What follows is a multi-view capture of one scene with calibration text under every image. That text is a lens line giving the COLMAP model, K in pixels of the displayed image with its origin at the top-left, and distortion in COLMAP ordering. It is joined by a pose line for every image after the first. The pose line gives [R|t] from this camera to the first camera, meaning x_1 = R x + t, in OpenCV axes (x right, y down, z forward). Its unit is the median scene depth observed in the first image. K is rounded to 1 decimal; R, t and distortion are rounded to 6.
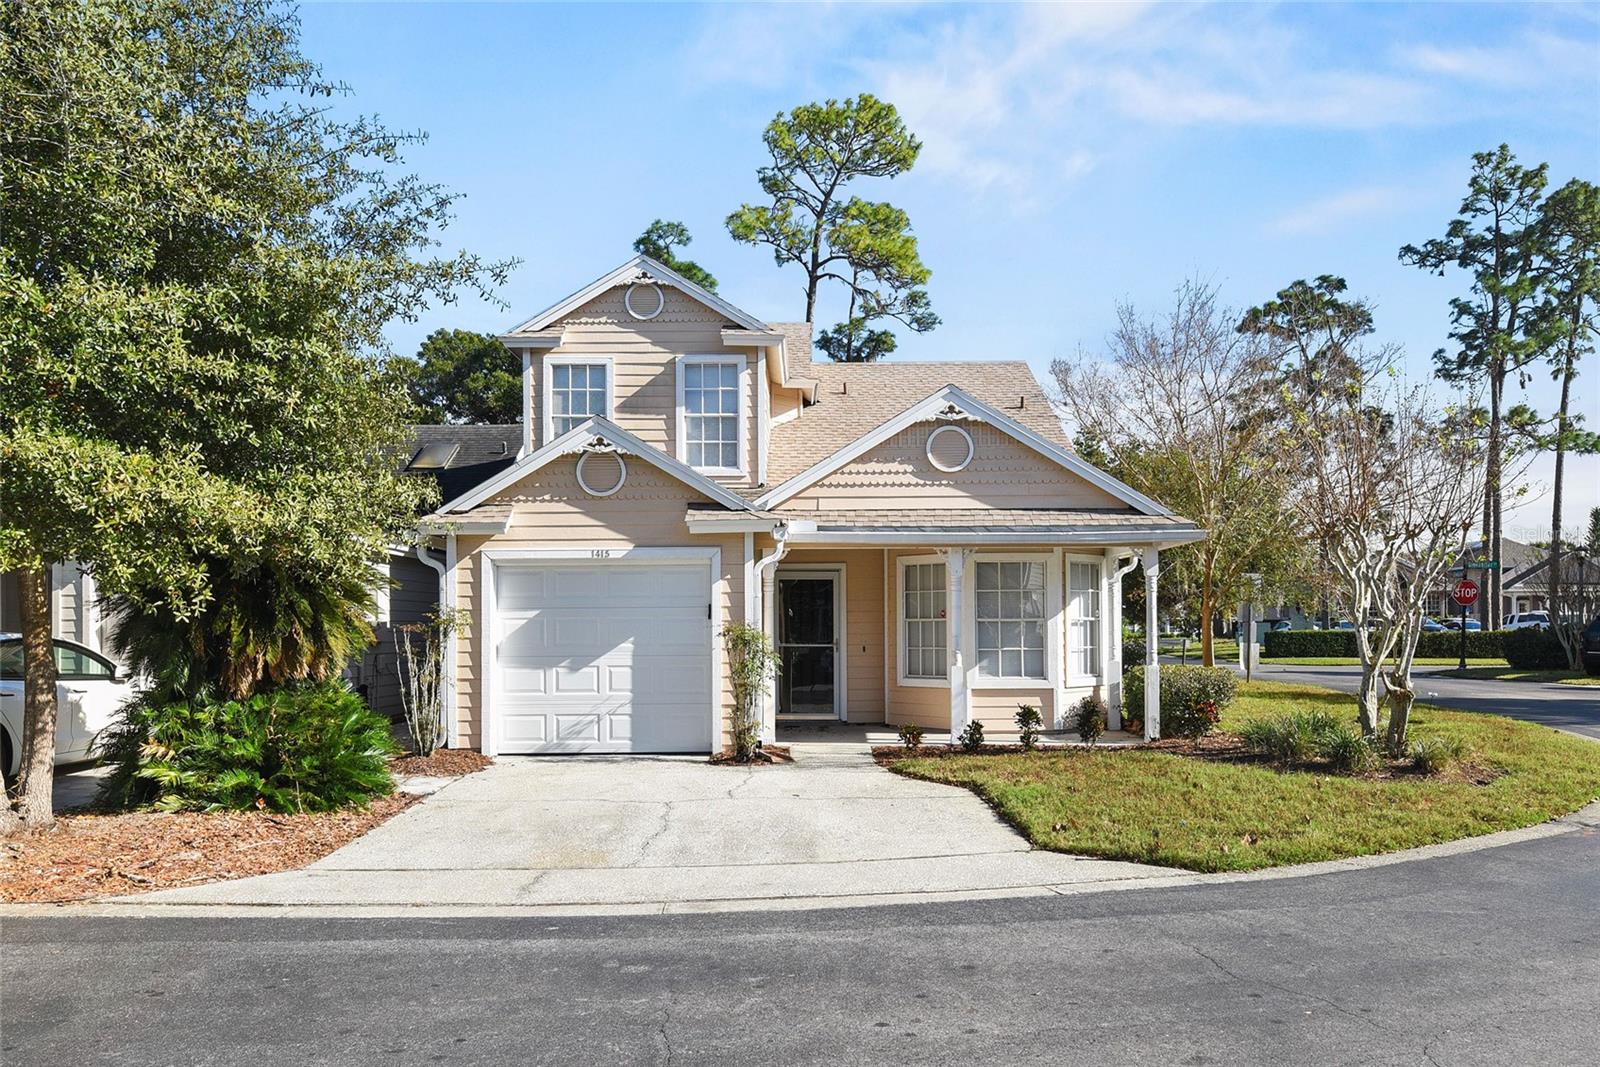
lens RADIAL K [[784.0, 0, 800.0], [0, 784.0, 533.5], [0, 0, 1]] dist [0.000822, 0.000629]
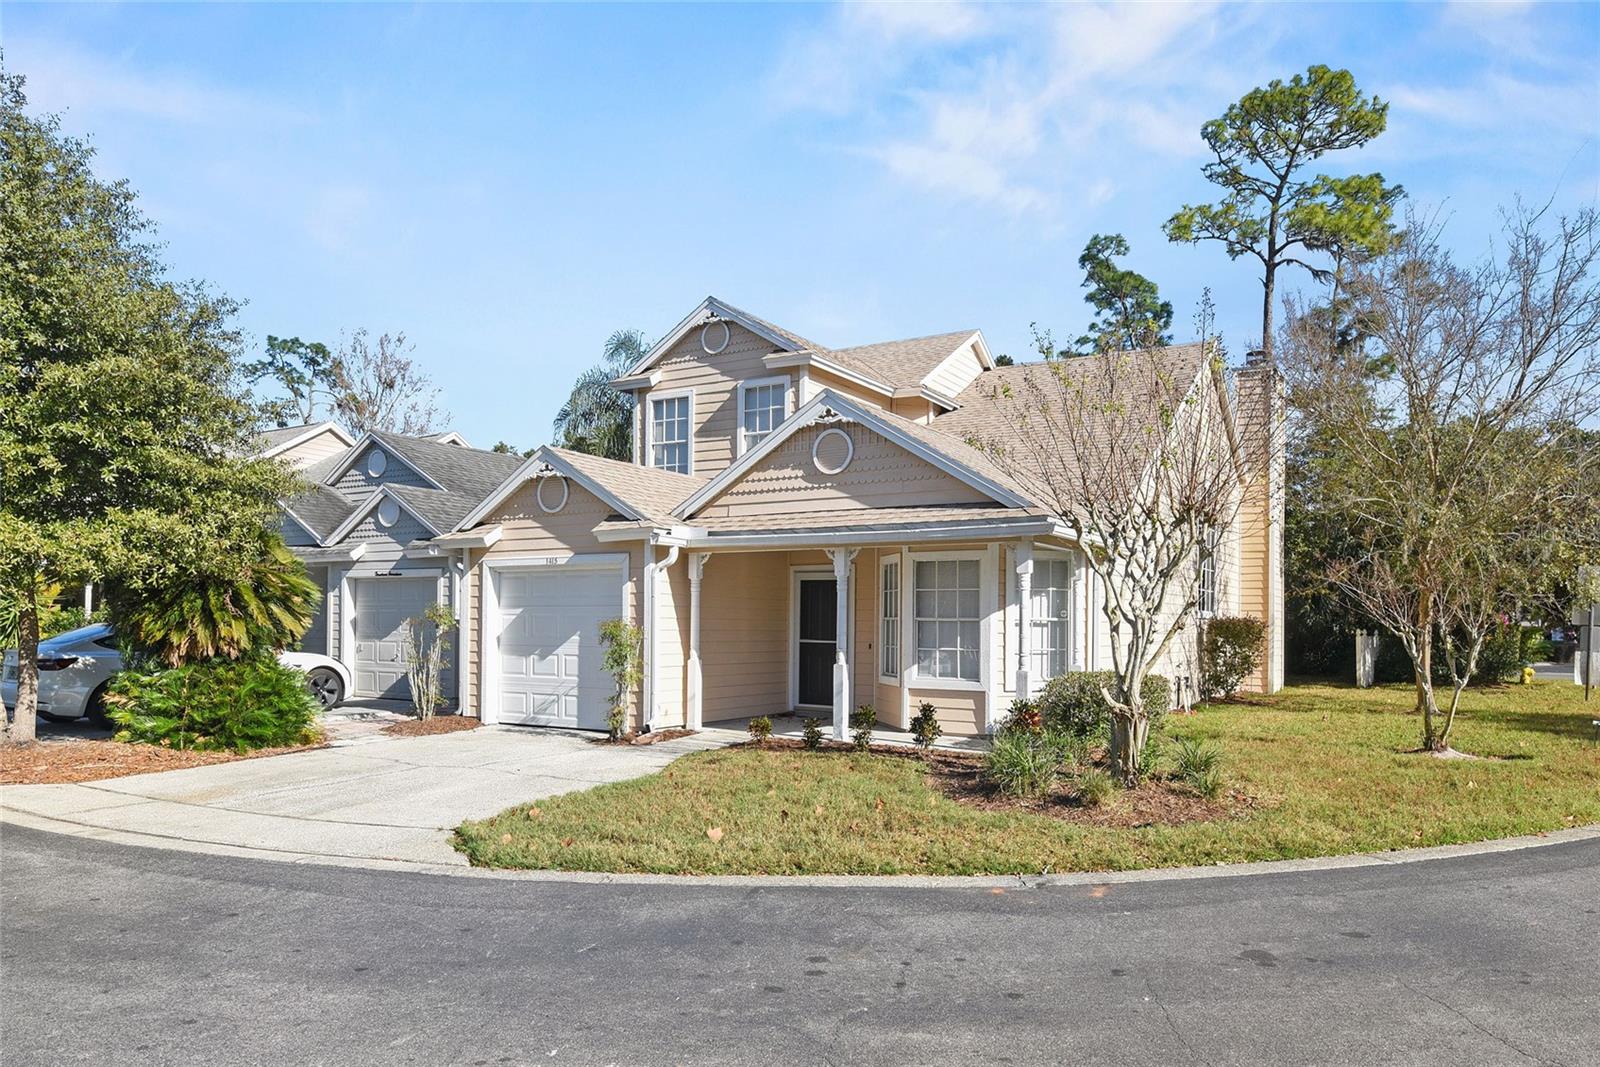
lens RADIAL K [[724.2, 0, 800.0], [0, 724.2, 533.5], [0, 0, 1]] dist [-0.000384, -0.000239]
pose [[0.929693, -0.033691, -0.366792, 0.490930], [0.031930, 0.999431, -0.010868, 0.007782], [0.366950, -0.001607, 0.930239, 0.104009]]
